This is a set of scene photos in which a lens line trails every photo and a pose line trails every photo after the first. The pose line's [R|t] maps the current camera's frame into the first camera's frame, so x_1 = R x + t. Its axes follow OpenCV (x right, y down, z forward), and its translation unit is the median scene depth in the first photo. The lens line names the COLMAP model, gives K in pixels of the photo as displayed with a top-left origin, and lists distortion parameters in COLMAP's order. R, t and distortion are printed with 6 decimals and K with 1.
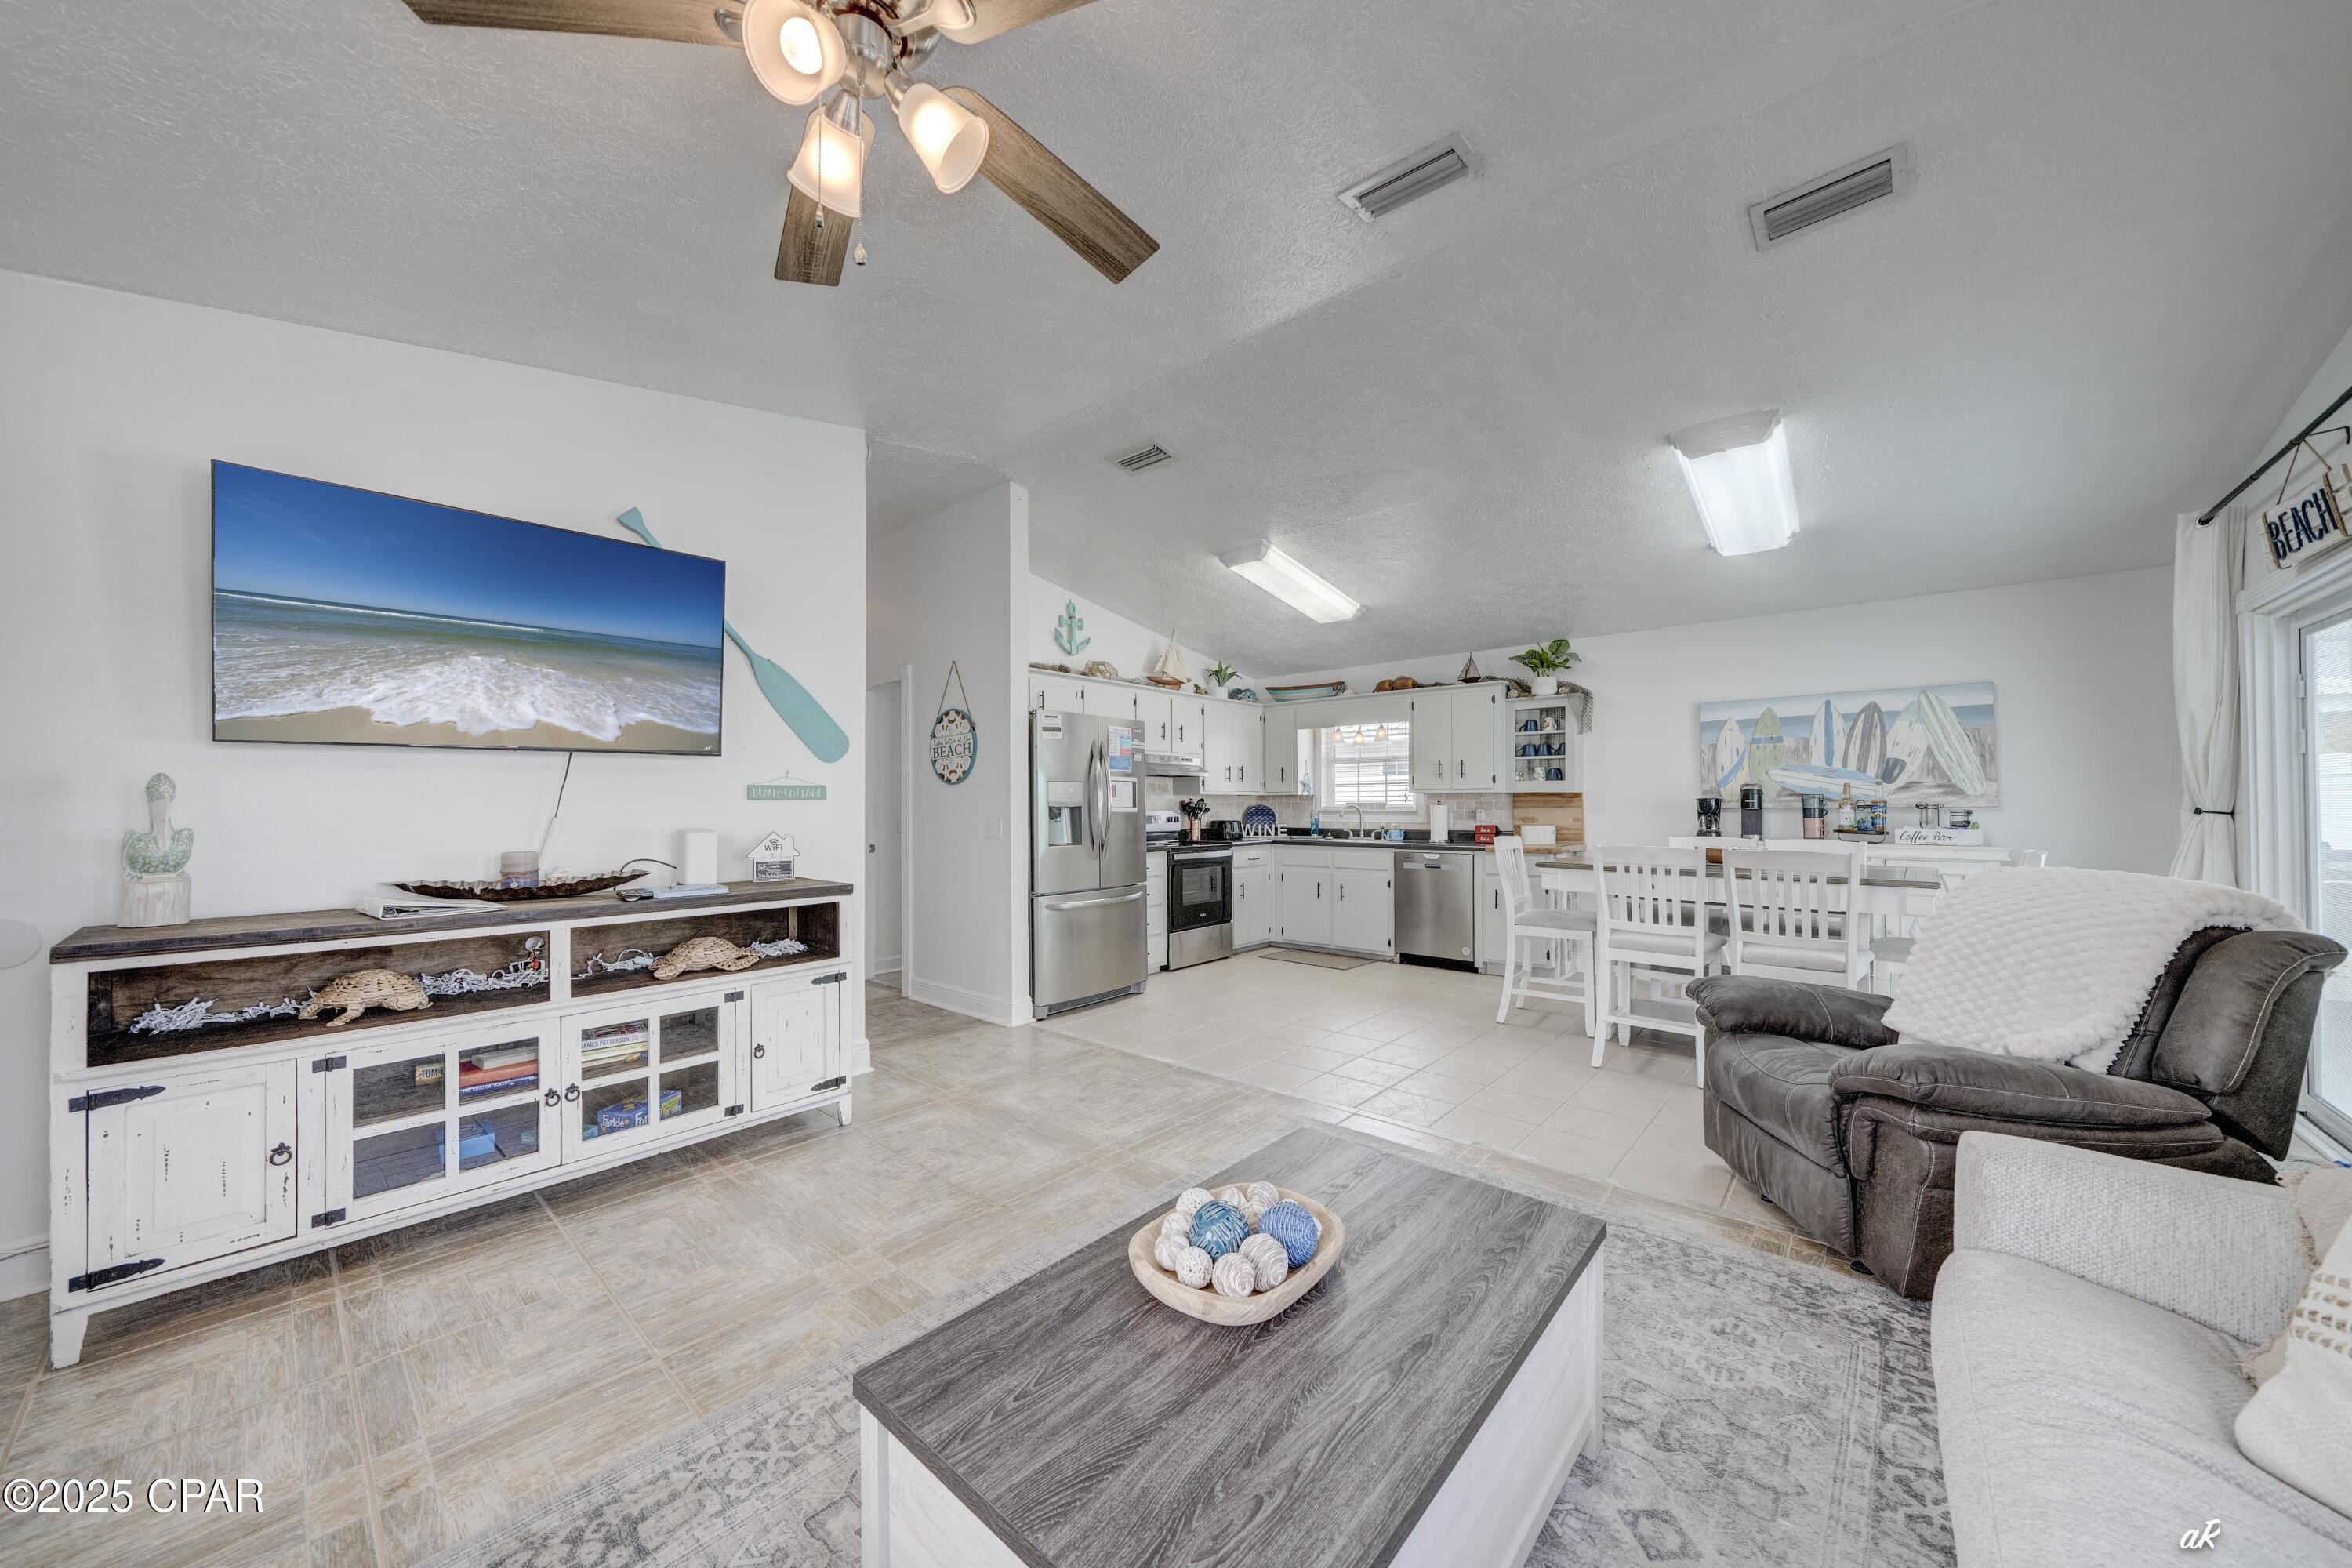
lens RADIAL K [[810.7, 0, 1180.7], [0, 810.7, 793.9], [0, 0, 1]] dist [-0.006487, -0.000136]
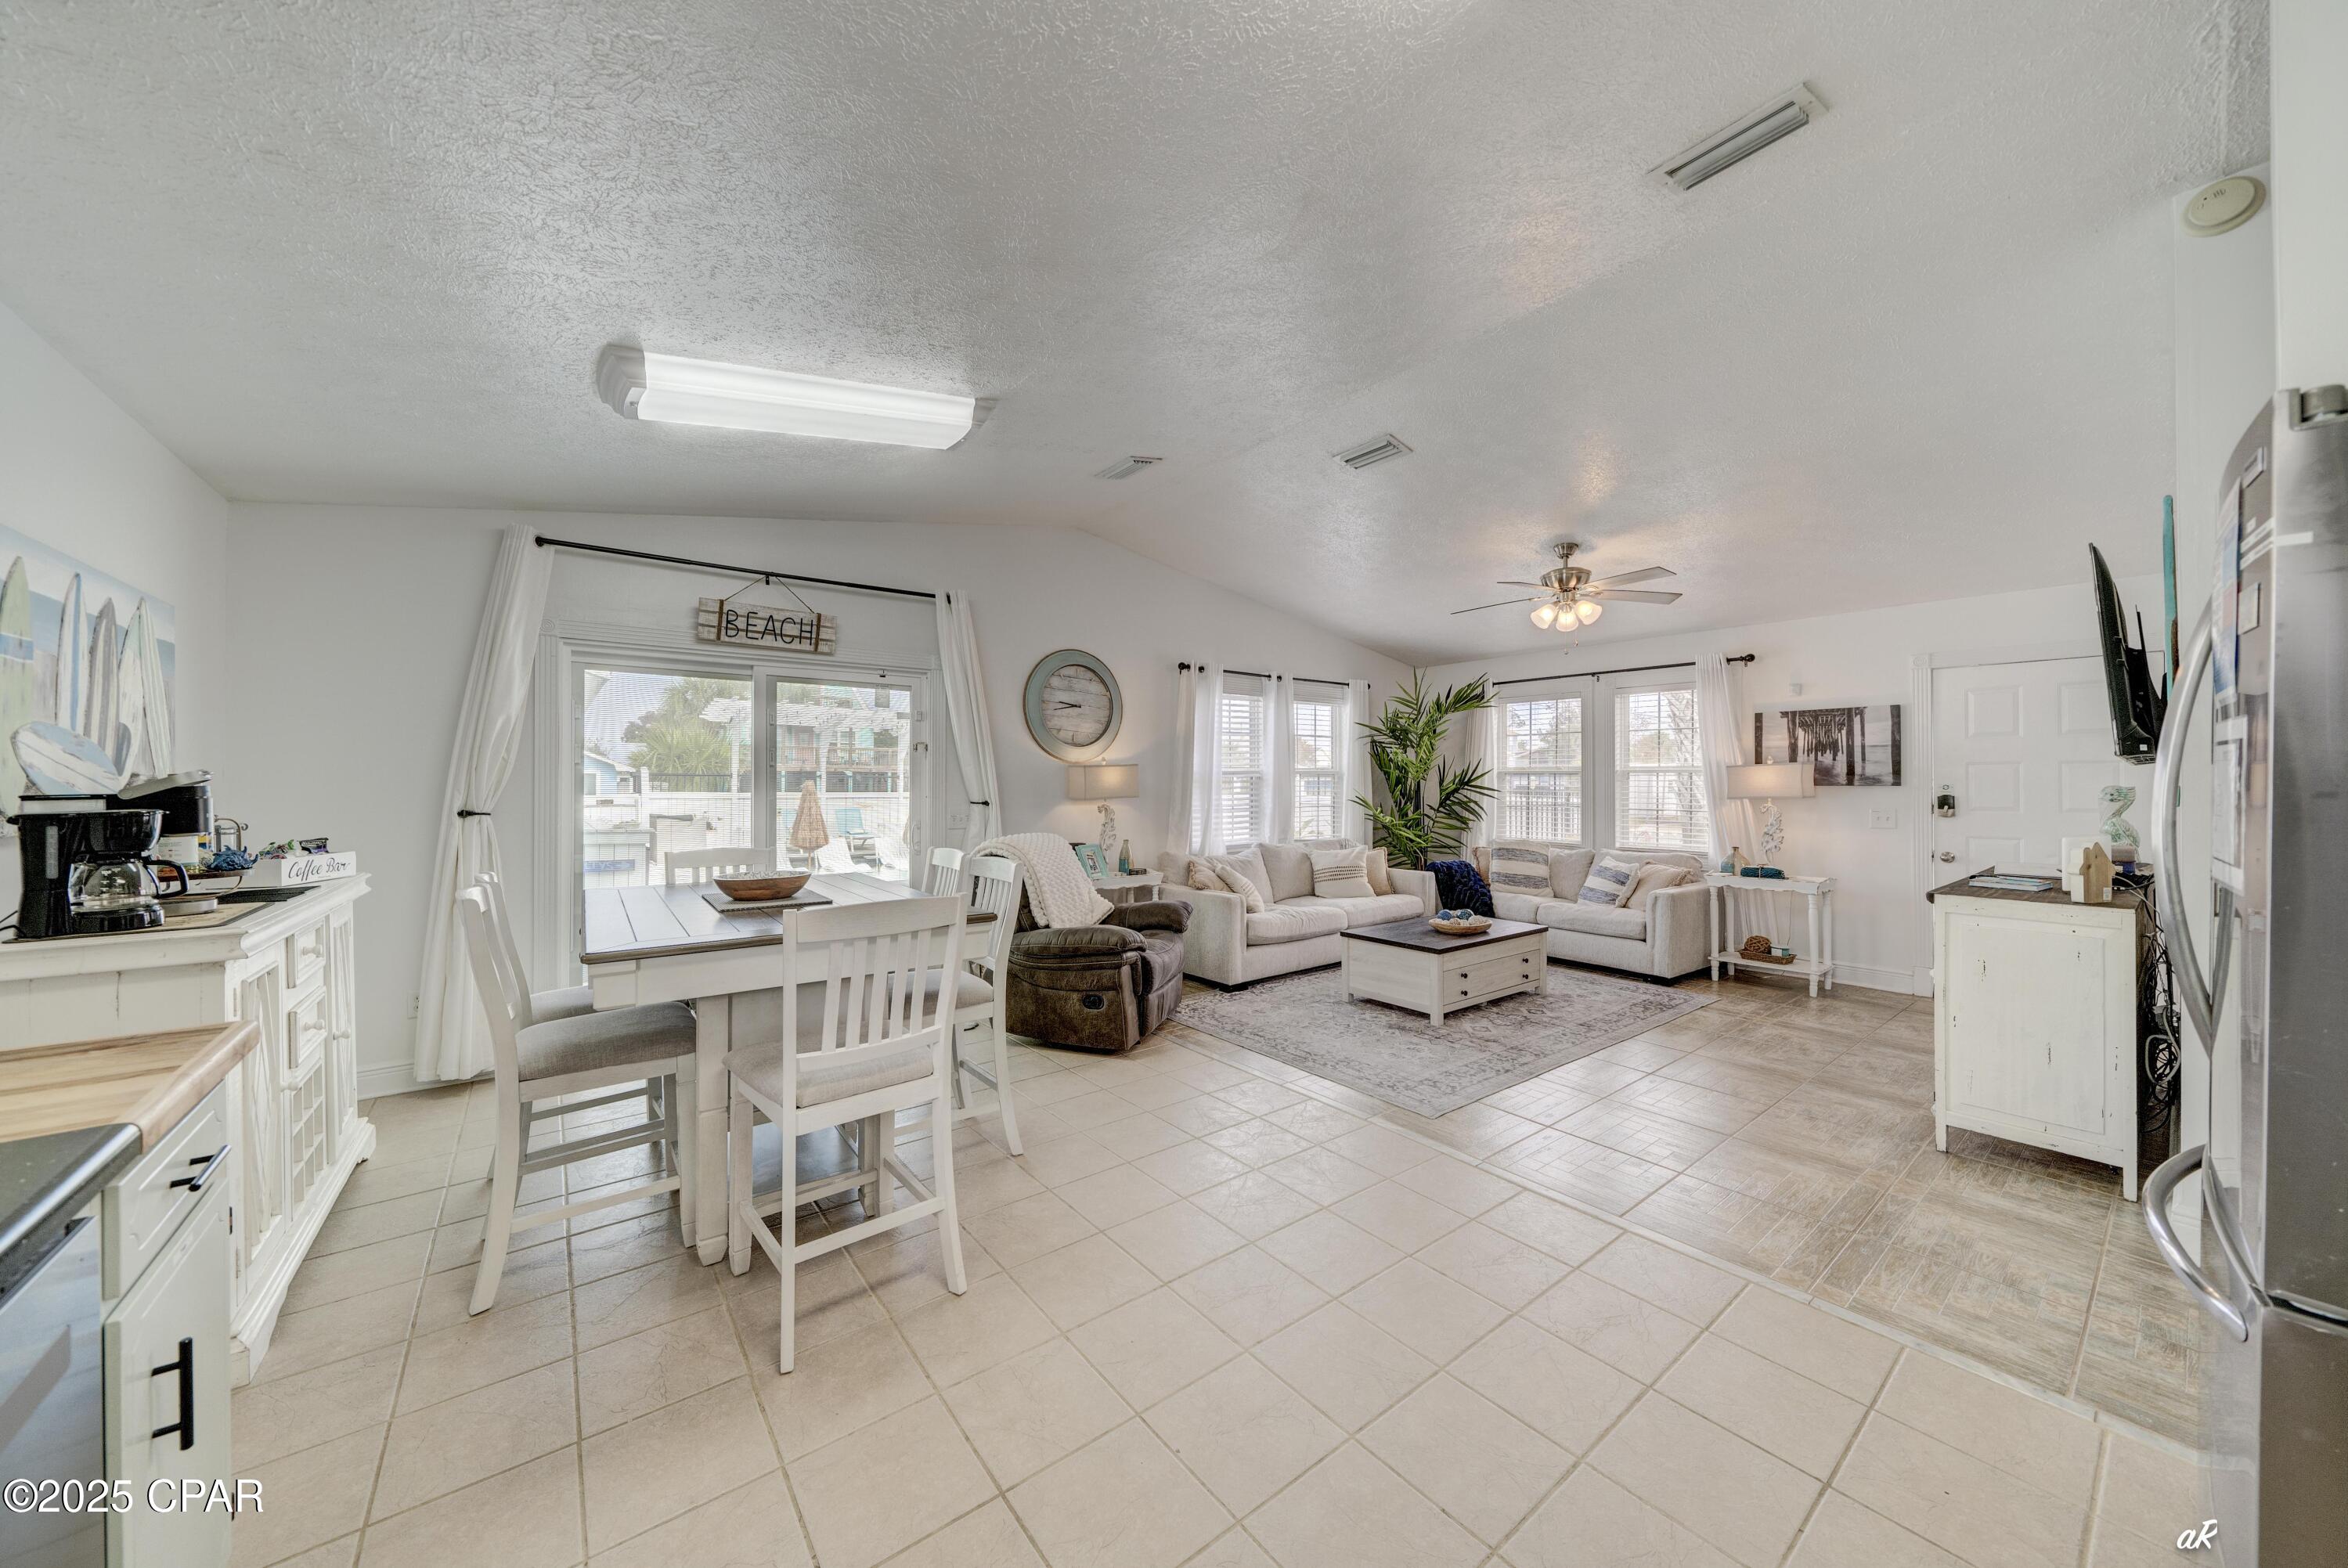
lens RADIAL K [[809.2, 0, 1174.5], [0, 809.2, 779.8], [0, 0, 1]] dist [-0.006487, -0.000136]
pose [[-0.981508, 0.003774, 0.191384, 0.140727], [0.000218, 0.999827, -0.018597, -0.001387], [-0.191422, -0.018211, -0.981339, 1.095822]]
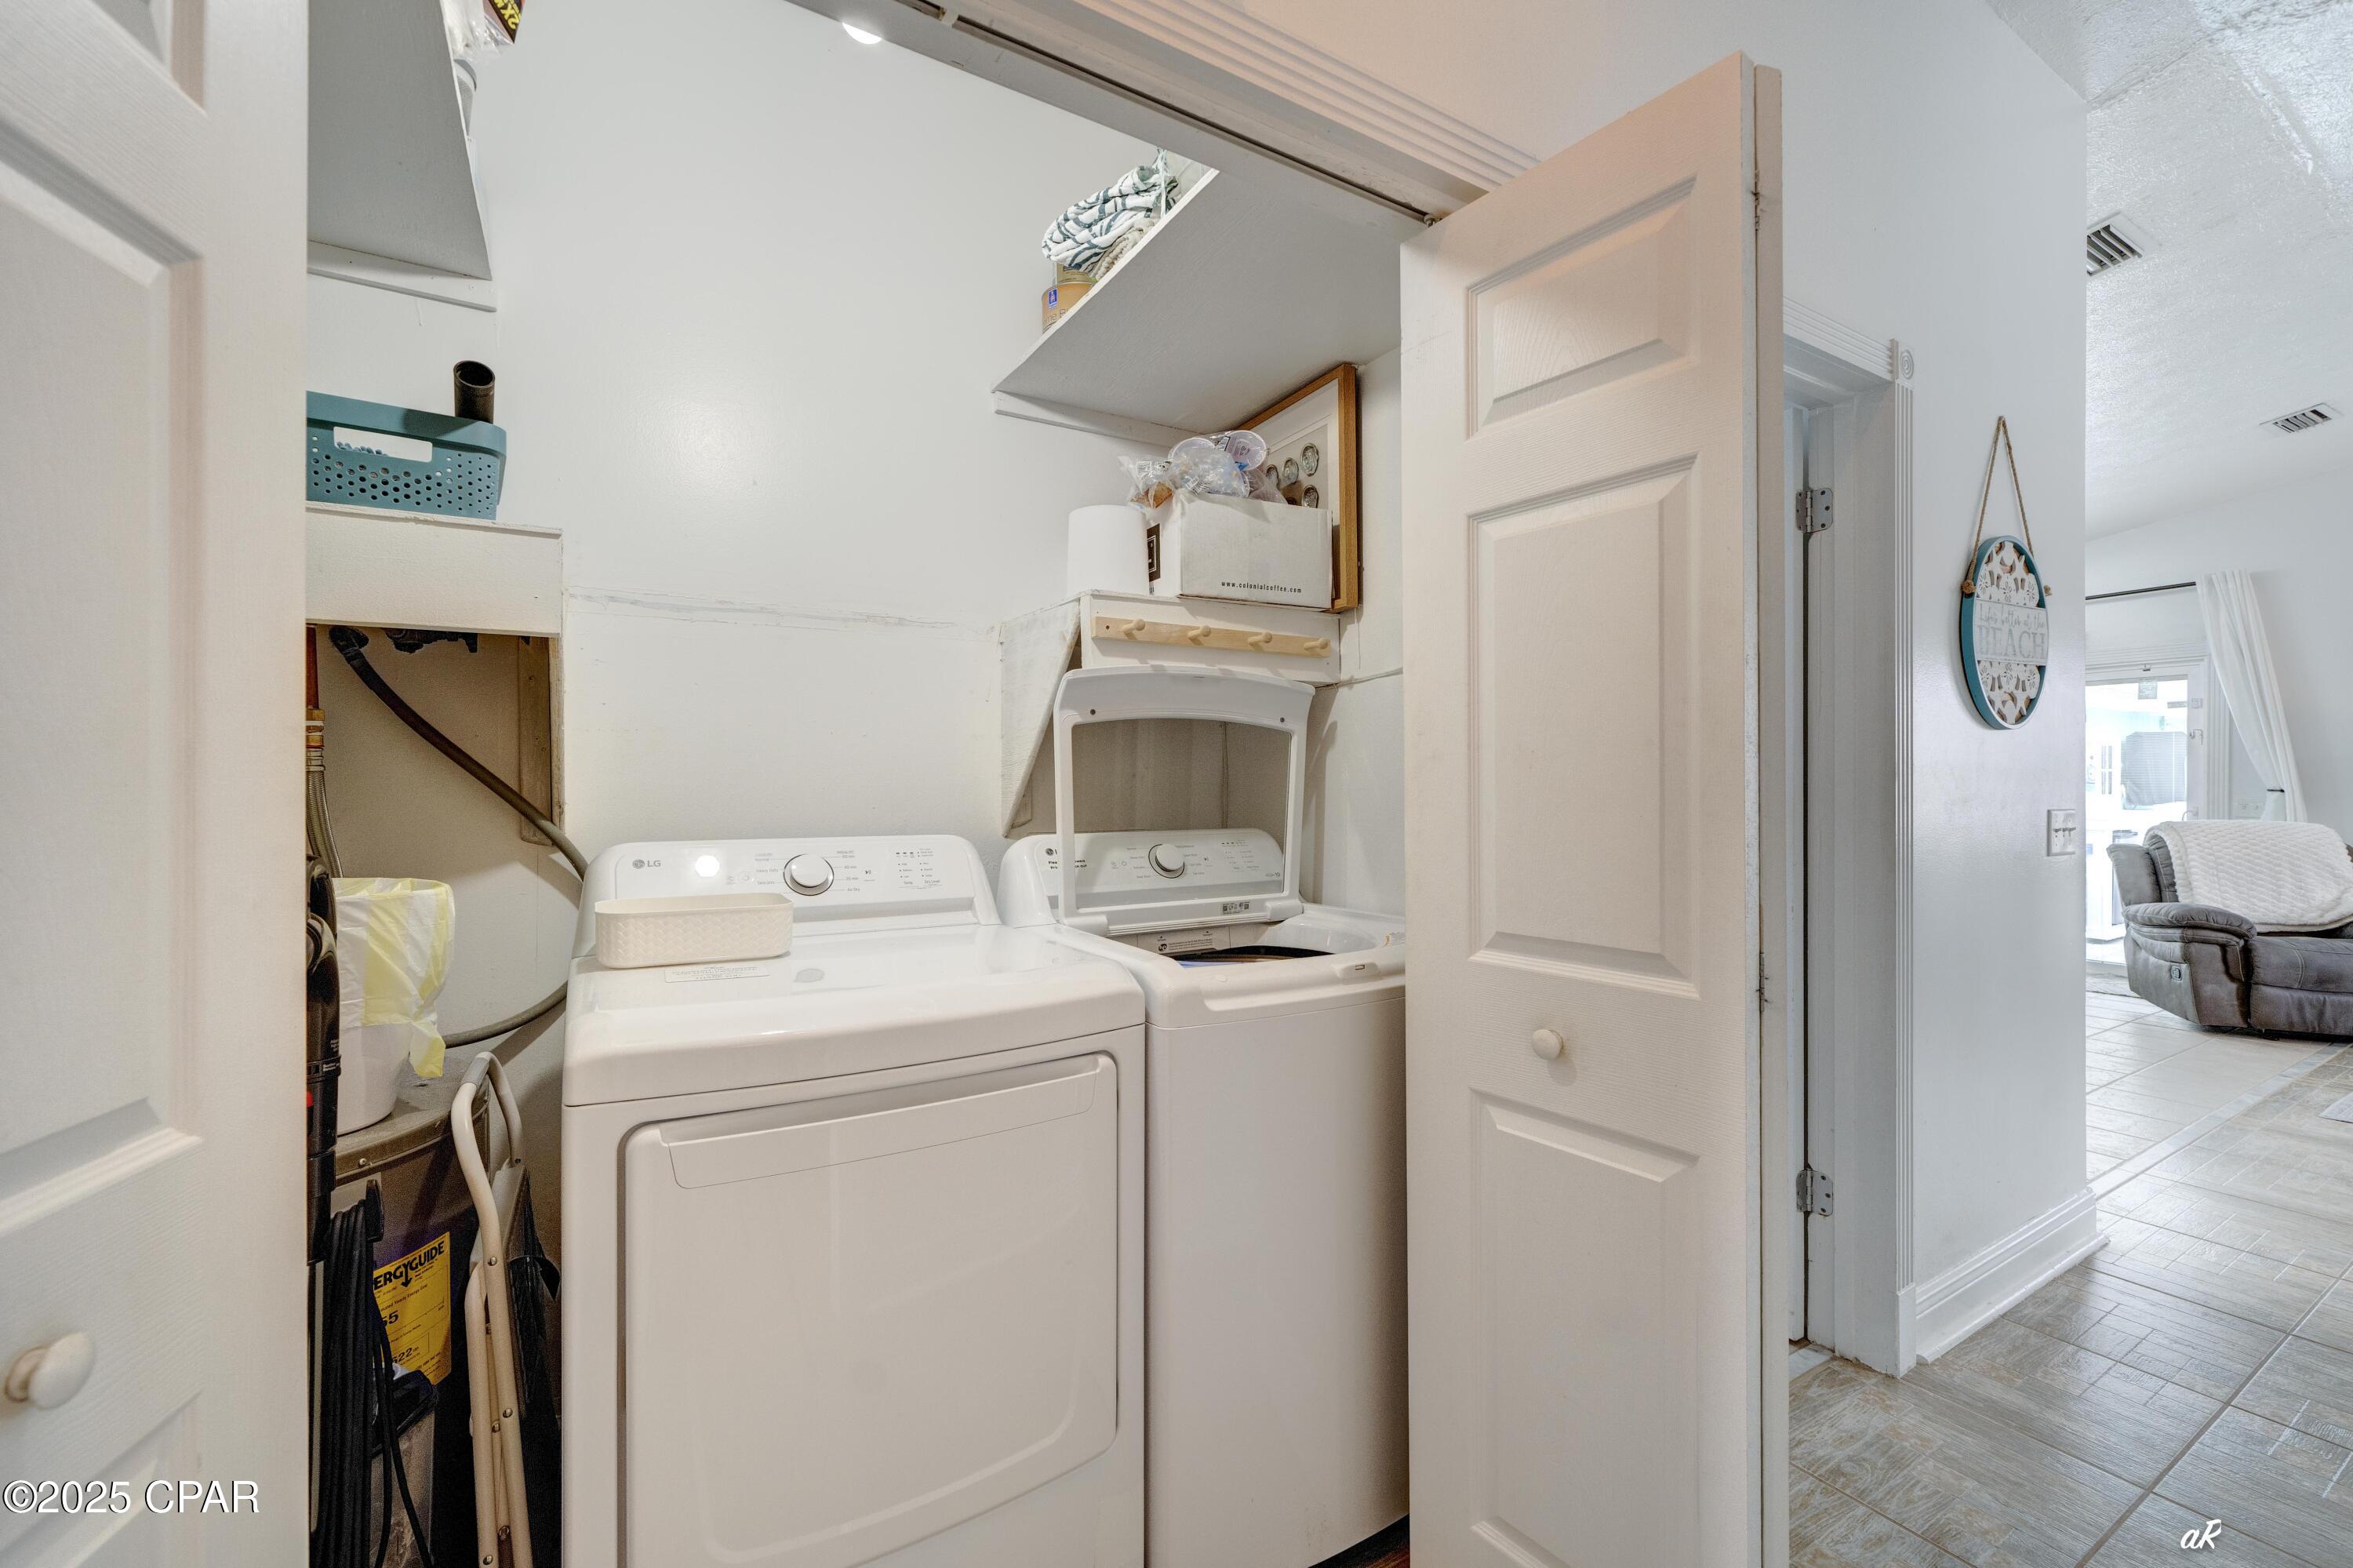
lens RADIAL K [[903.4, 0, 1171.5], [0, 903.4, 797.5], [0, 0, 1]] dist [0.000859, 0.000126]
pose [[0.333743, 0.003785, 0.942656, -0.662179], [-0.012527, 0.999921, 0.000420, 0.026736], [-0.942581, -0.011949, 0.333765, 1.017672]]
